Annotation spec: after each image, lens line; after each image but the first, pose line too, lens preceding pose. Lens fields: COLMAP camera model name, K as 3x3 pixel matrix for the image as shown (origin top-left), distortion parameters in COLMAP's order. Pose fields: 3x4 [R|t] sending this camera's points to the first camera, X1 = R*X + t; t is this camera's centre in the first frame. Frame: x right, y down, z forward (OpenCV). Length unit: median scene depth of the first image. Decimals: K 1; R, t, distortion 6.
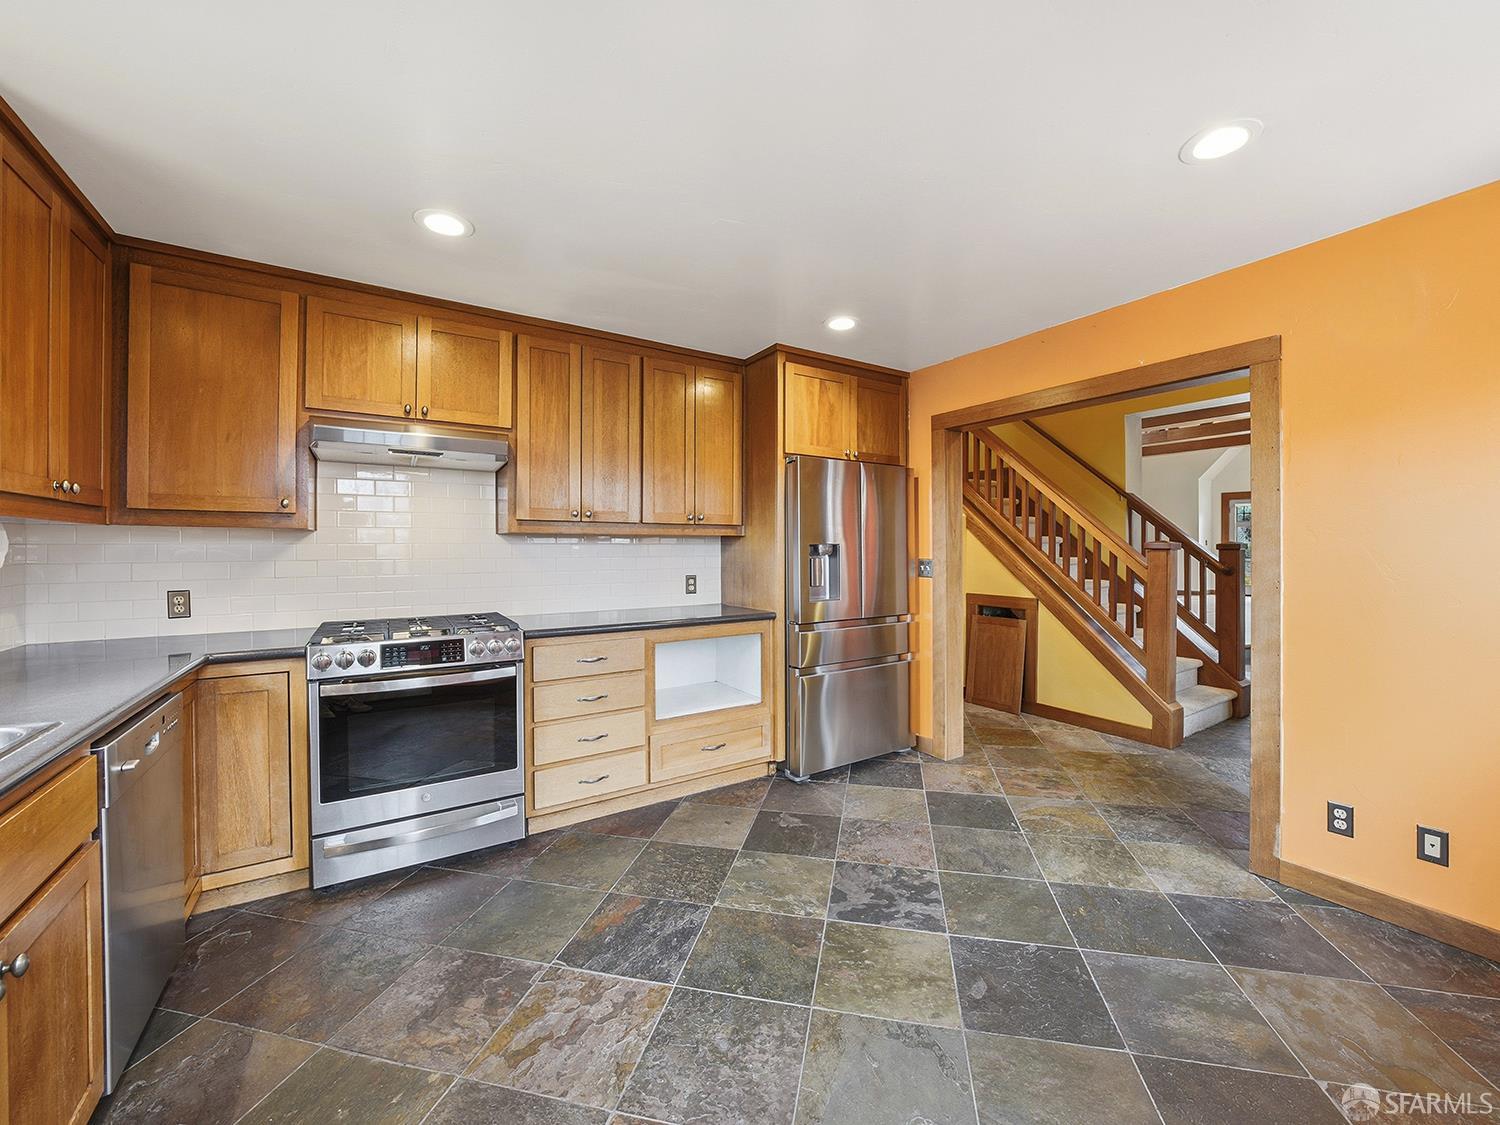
lens RADIAL K [[590.6, 0, 758.0], [0, 590.6, 551.7], [0, 0, 1]] dist [-0.016150, 0.000215]
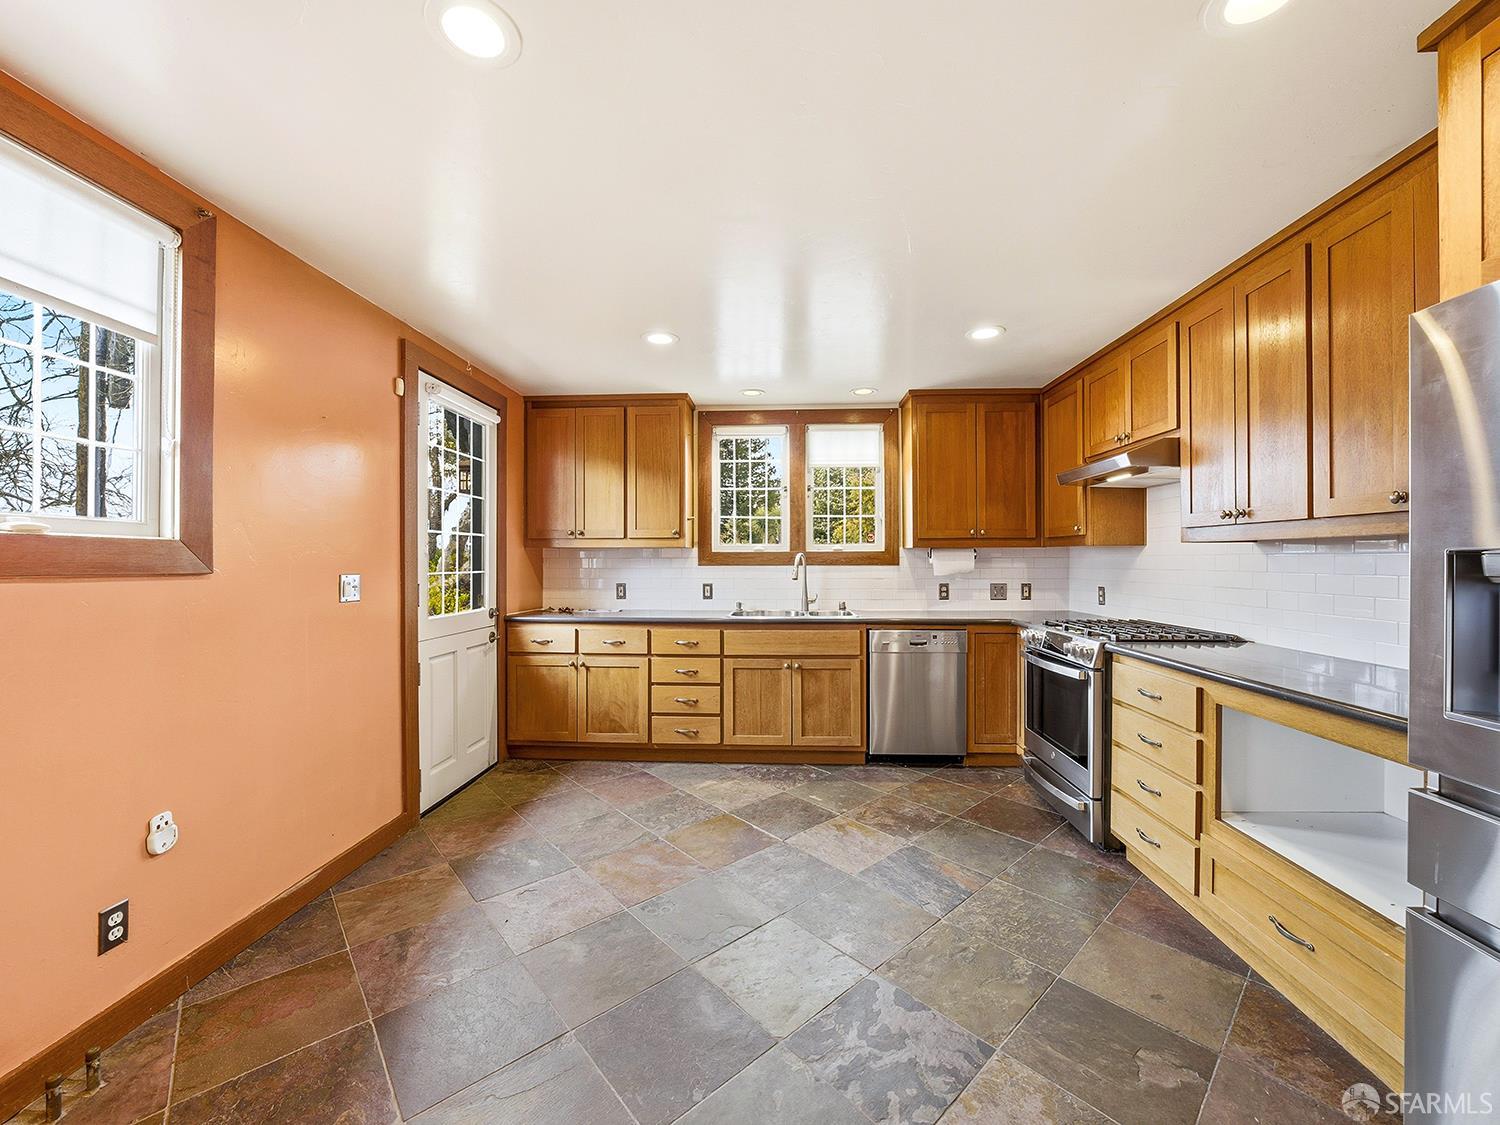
lens RADIAL K [[592.5, 0, 760.9], [0, 592.5, 560.9], [0, 0, 1]] dist [-0.030594, 0.006069]
pose [[-0.579775, 0.003486, -0.814769, 0.794430], [-0.000523, 0.999989, 0.004651, -0.009336], [0.814776, 0.003122, -0.579767, 1.155683]]
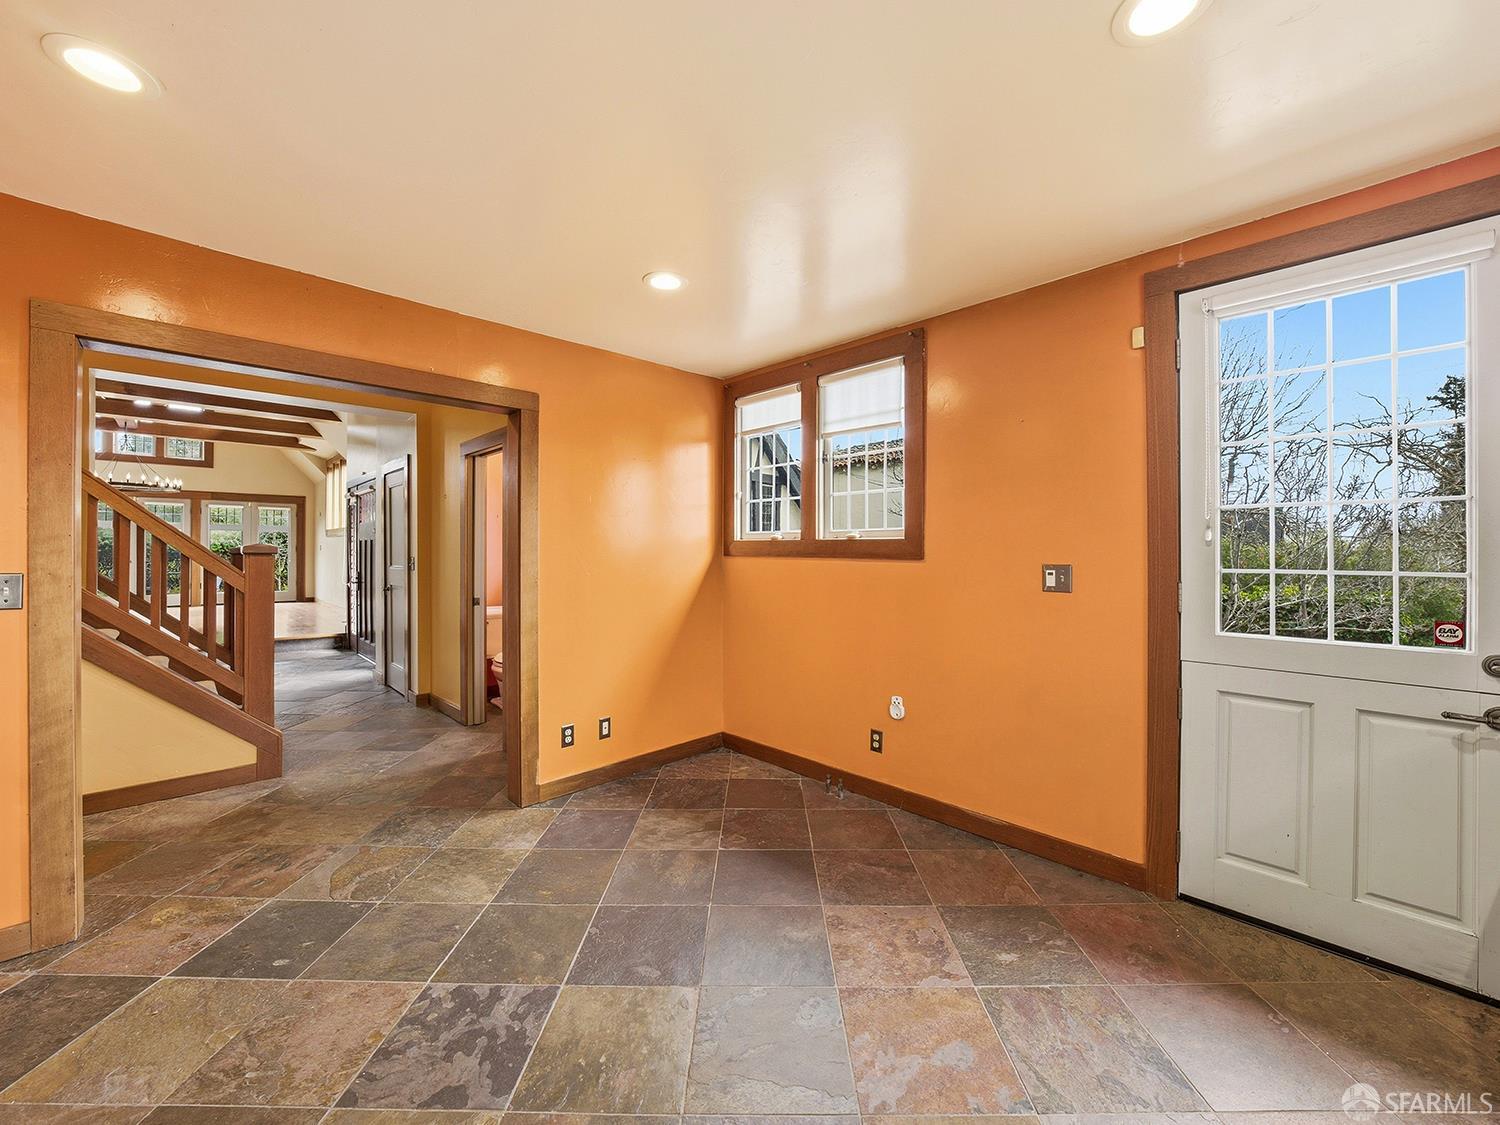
lens RADIAL K [[596.1, 0, 749.8], [0, 596.1, 551.5], [0, 0, 1]] dist [-0.016988, 0.000108]
pose [[-0.193046, 0.004124, 0.981181, -0.493925], [0.004307, 0.999985, -0.003355, -0.002330], [-0.981180, 0.003578, -0.193061, 0.715769]]
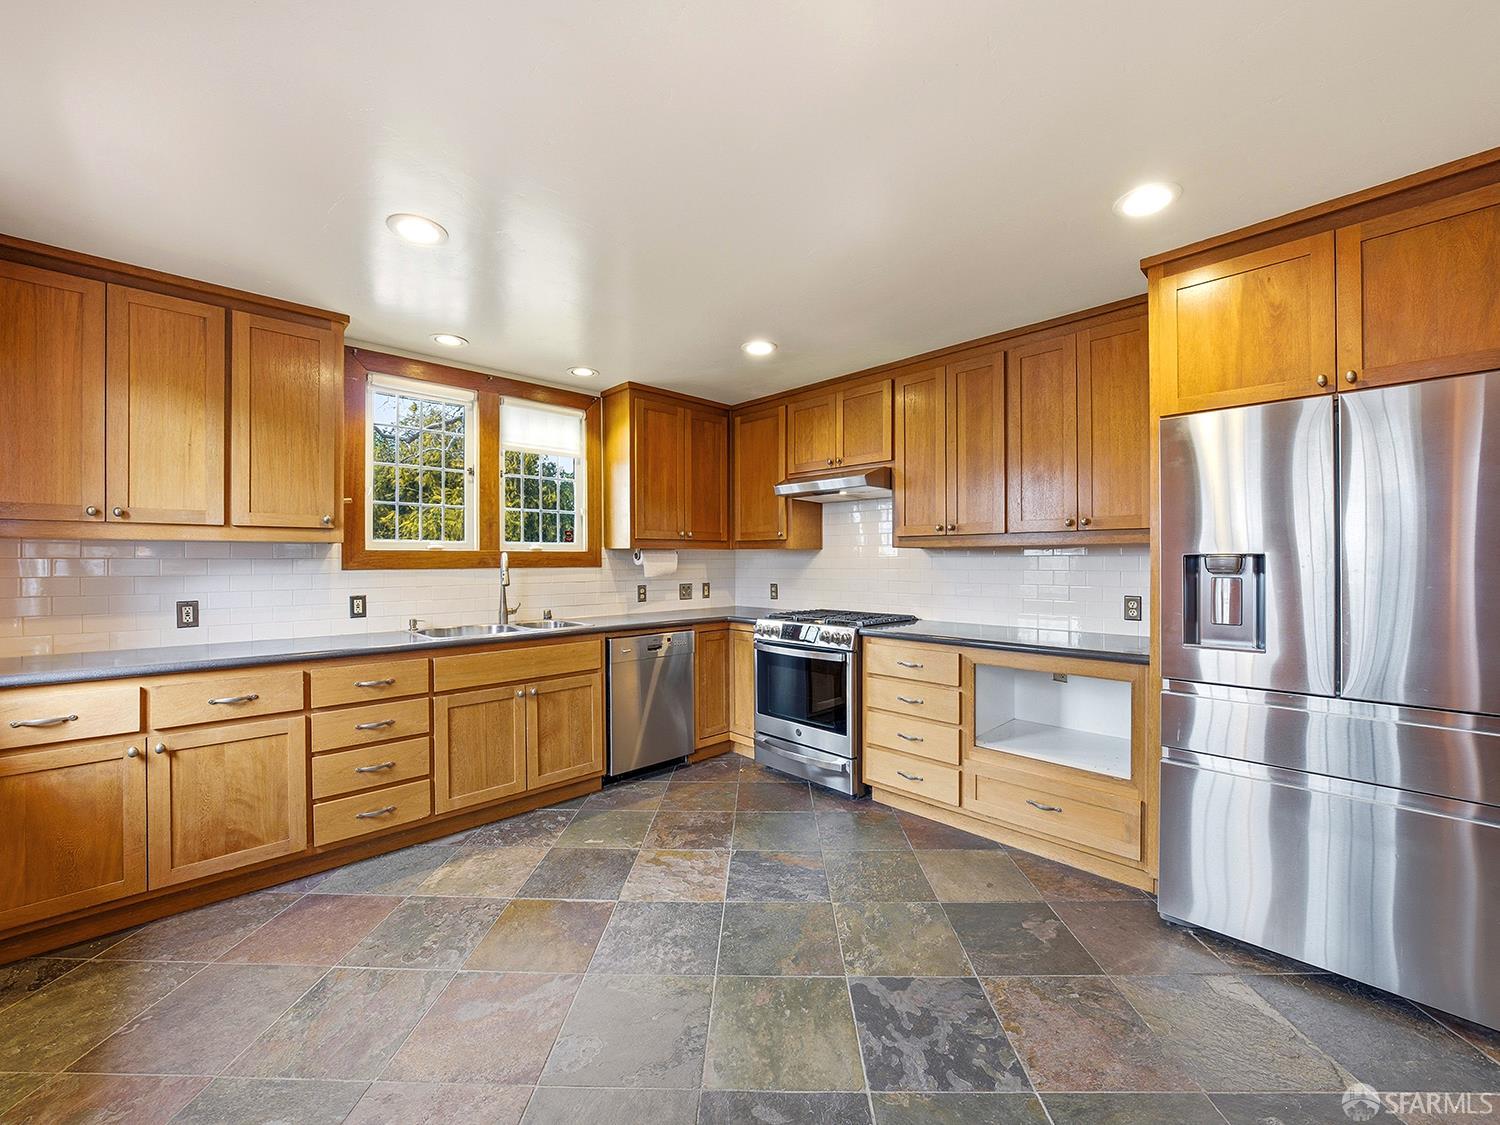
lens RADIAL K [[592.5, 0, 760.9], [0, 592.5, 560.9], [0, 0, 1]] dist [-0.030594, 0.006069]
pose [[0.201565, 0.001994, -0.979473, 0.806919], [-0.001467, 0.999997, 0.001734, -0.008625], [0.979474, 0.001088, 0.201567, 0.579556]]
